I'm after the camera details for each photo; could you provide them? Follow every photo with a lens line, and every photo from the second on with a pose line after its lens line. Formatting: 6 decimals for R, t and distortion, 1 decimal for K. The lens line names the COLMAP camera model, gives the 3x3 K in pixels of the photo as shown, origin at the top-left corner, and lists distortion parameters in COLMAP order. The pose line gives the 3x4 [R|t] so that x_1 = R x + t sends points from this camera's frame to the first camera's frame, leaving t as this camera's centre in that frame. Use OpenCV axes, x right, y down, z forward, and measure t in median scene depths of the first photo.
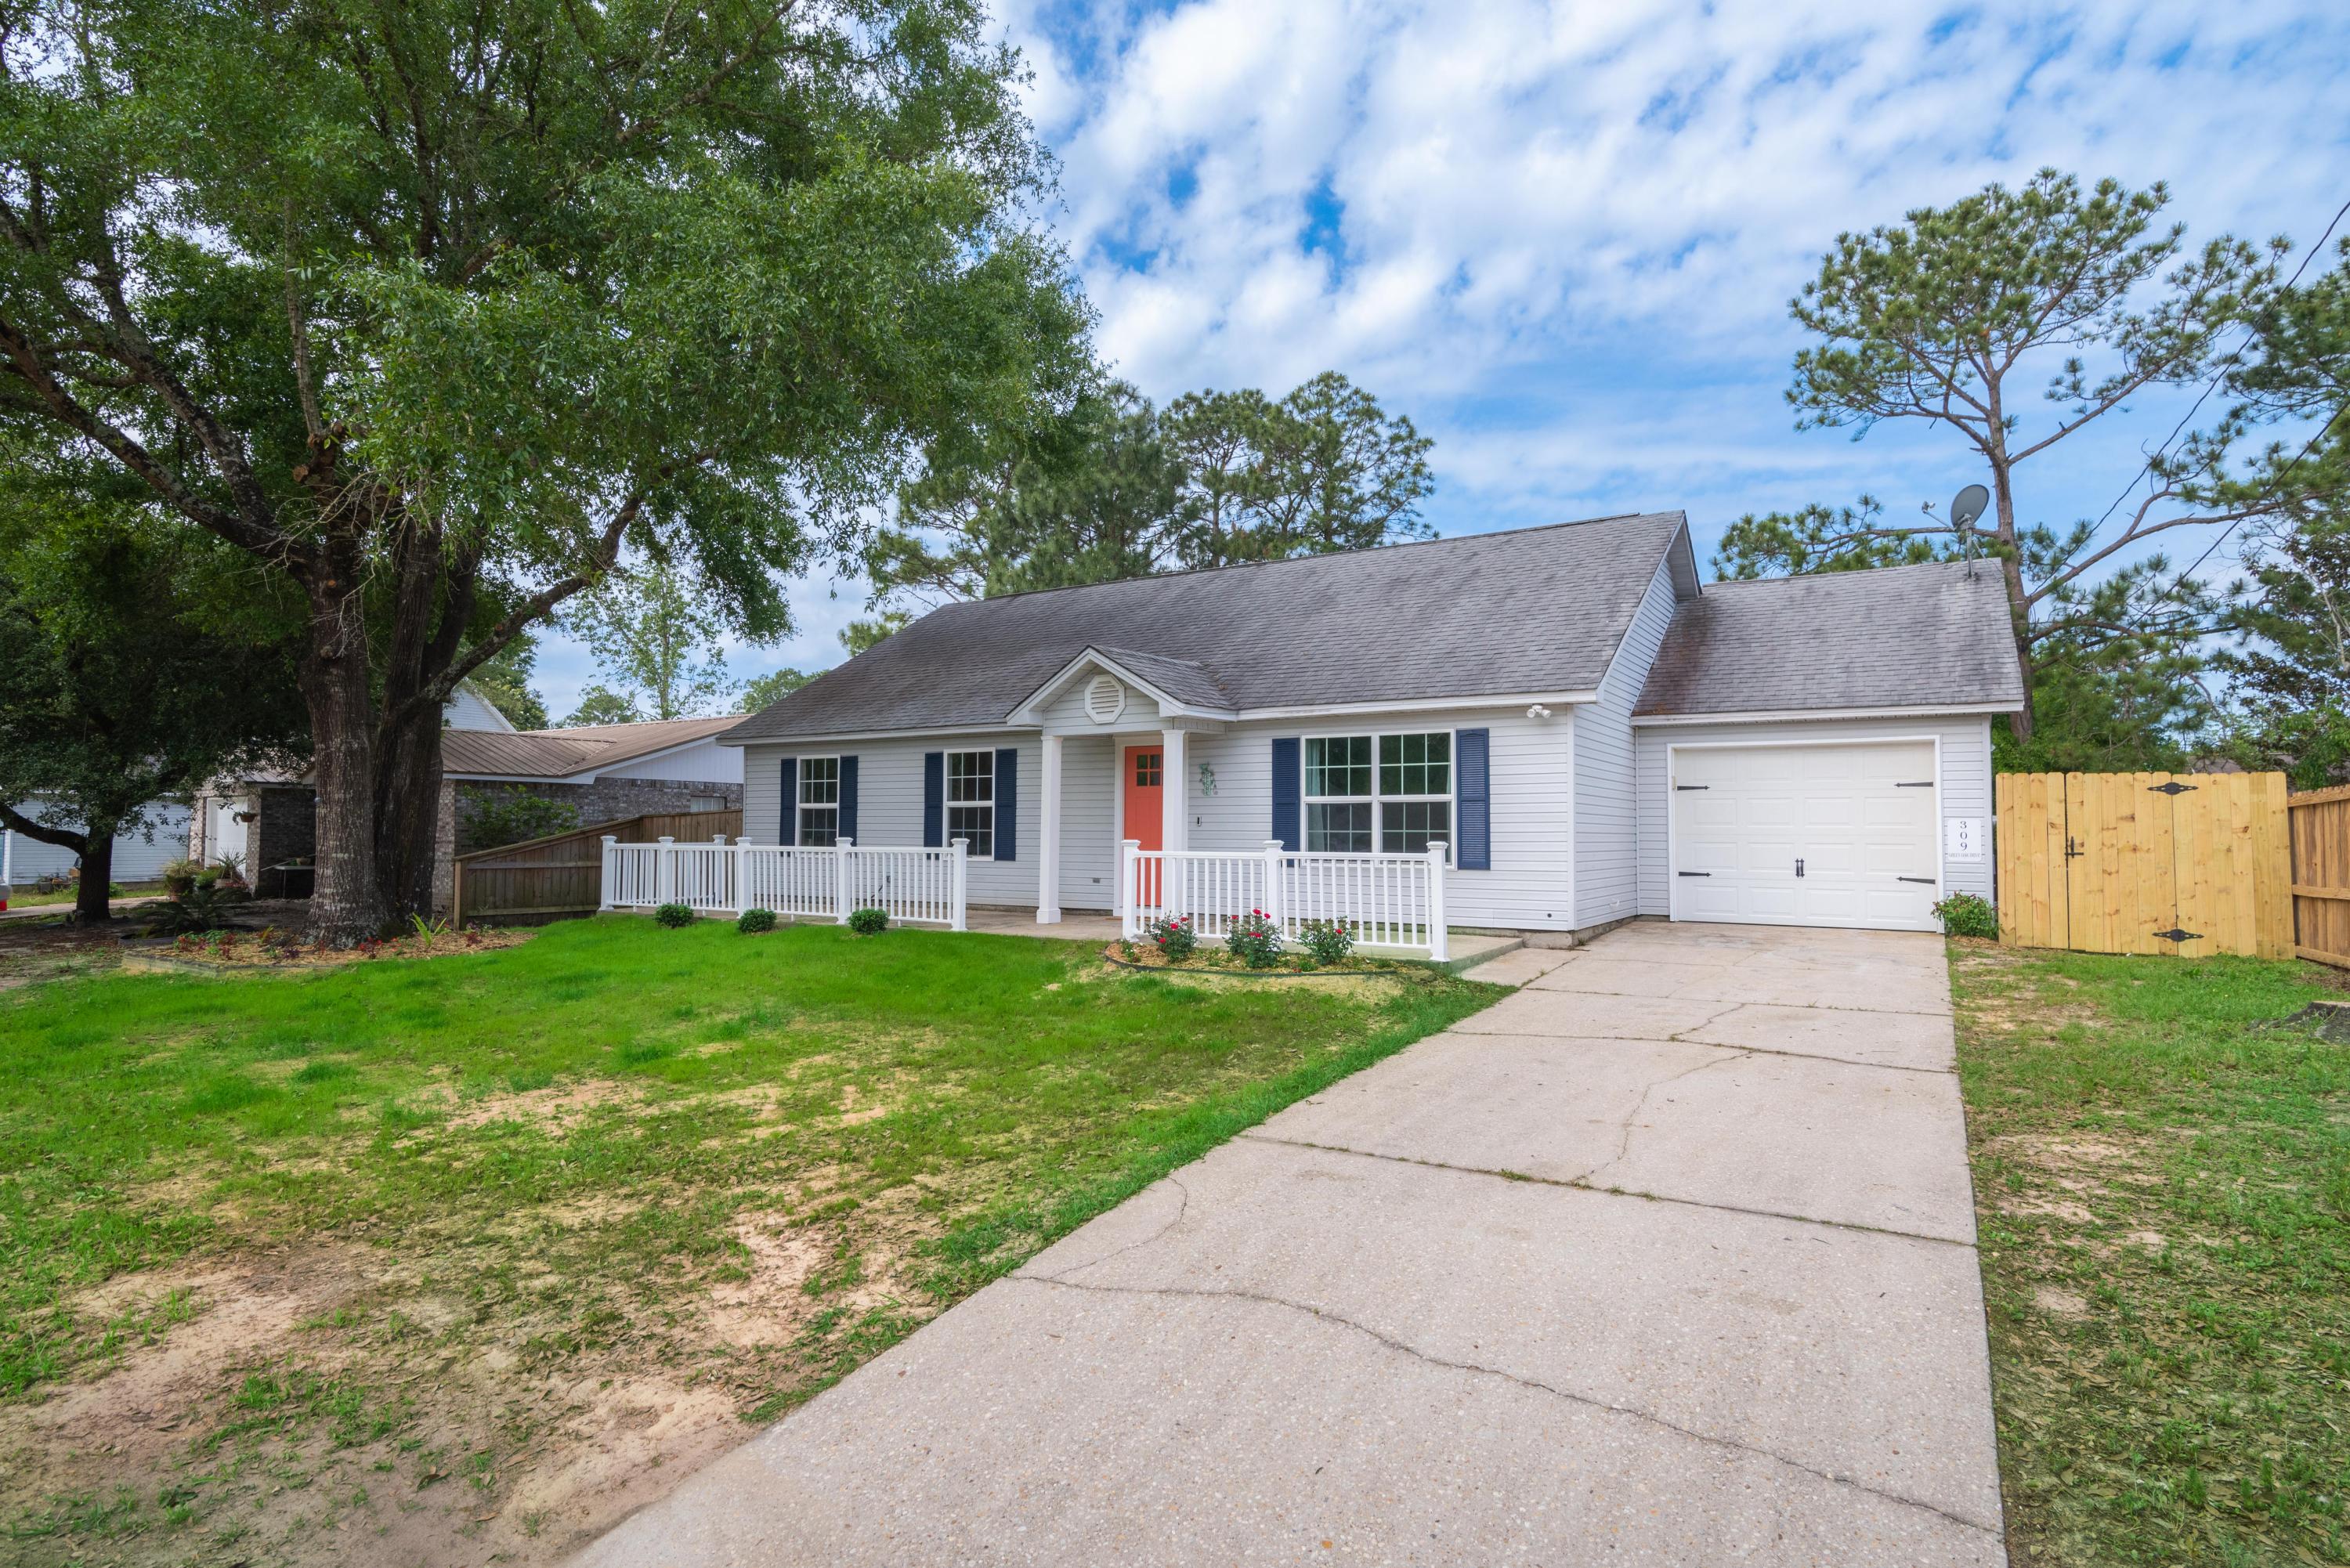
lens RADIAL K [[1198.8, 0, 1178.9], [0, 1198.8, 782.5], [0, 0, 1]] dist [0.001913, 0.000046]
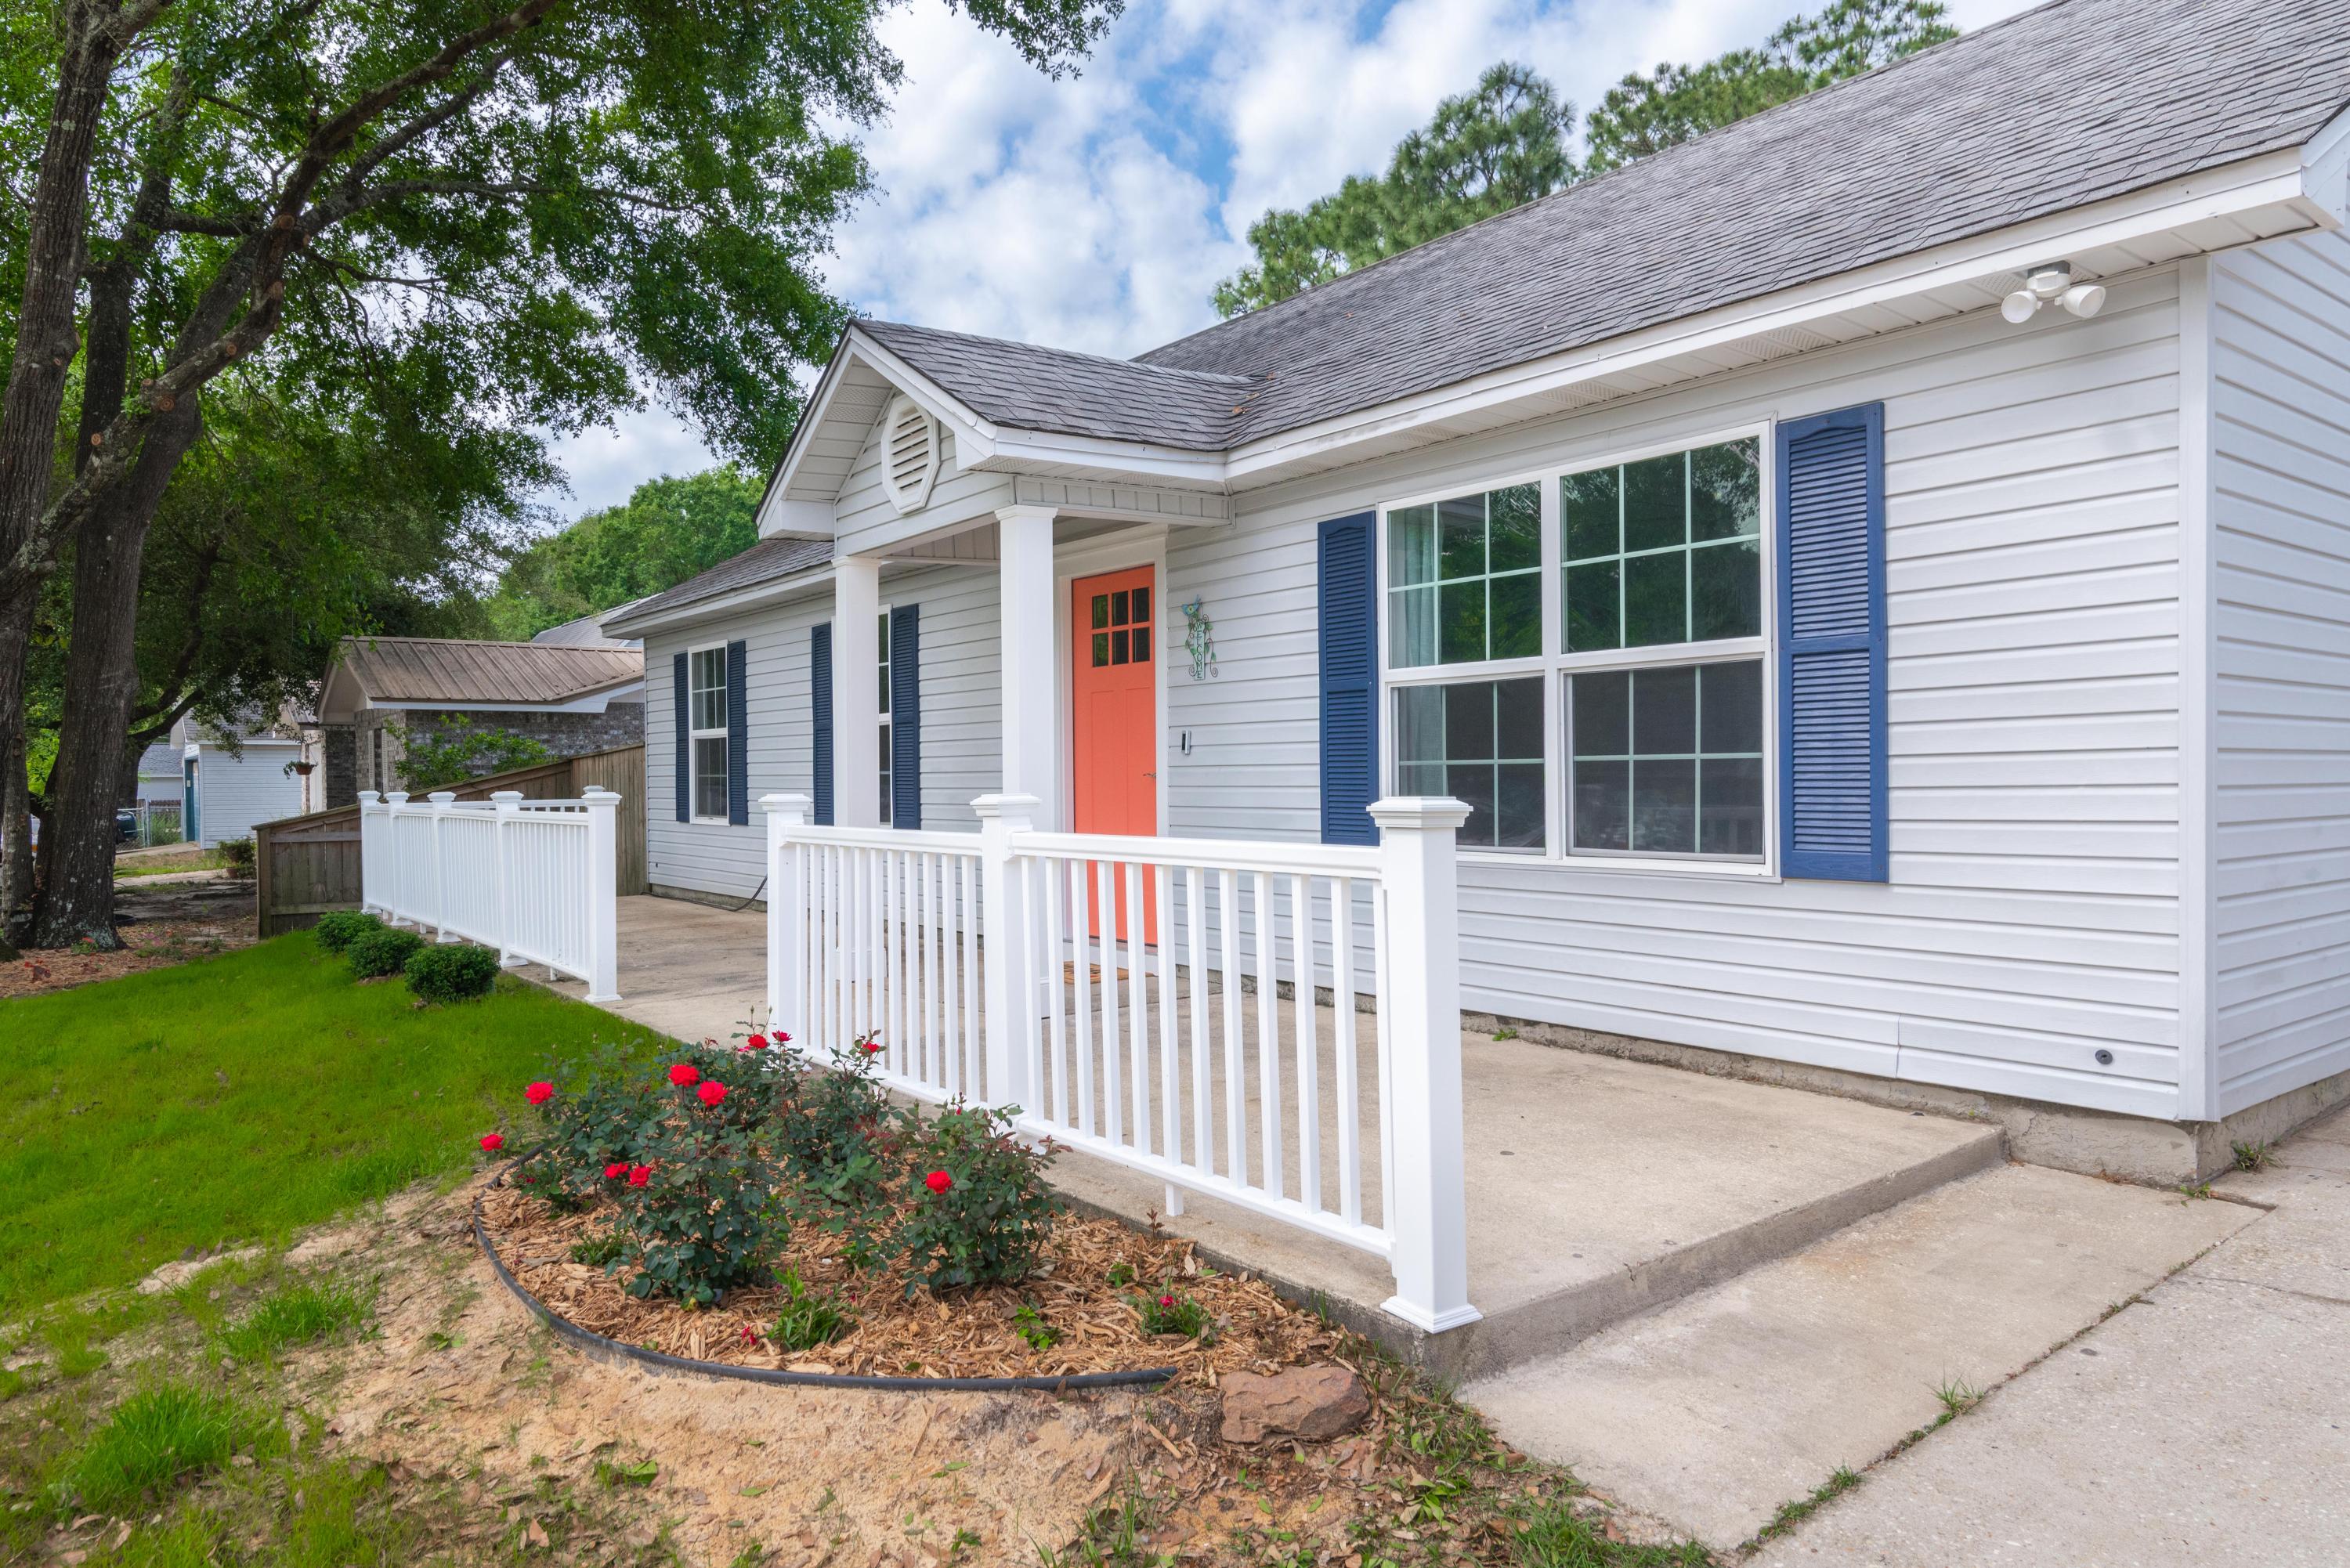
lens RADIAL K [[1509.5, 0, 1169.5], [0, 1509.5, 778.2], [0, 0, 1]] dist [-0.000888, -0.002929]
pose [[0.934797, -0.012689, -0.354955, 0.204520], [0.028404, 0.998832, 0.039099, 0.024901], [0.354045, -0.046631, 0.934065, 0.534305]]
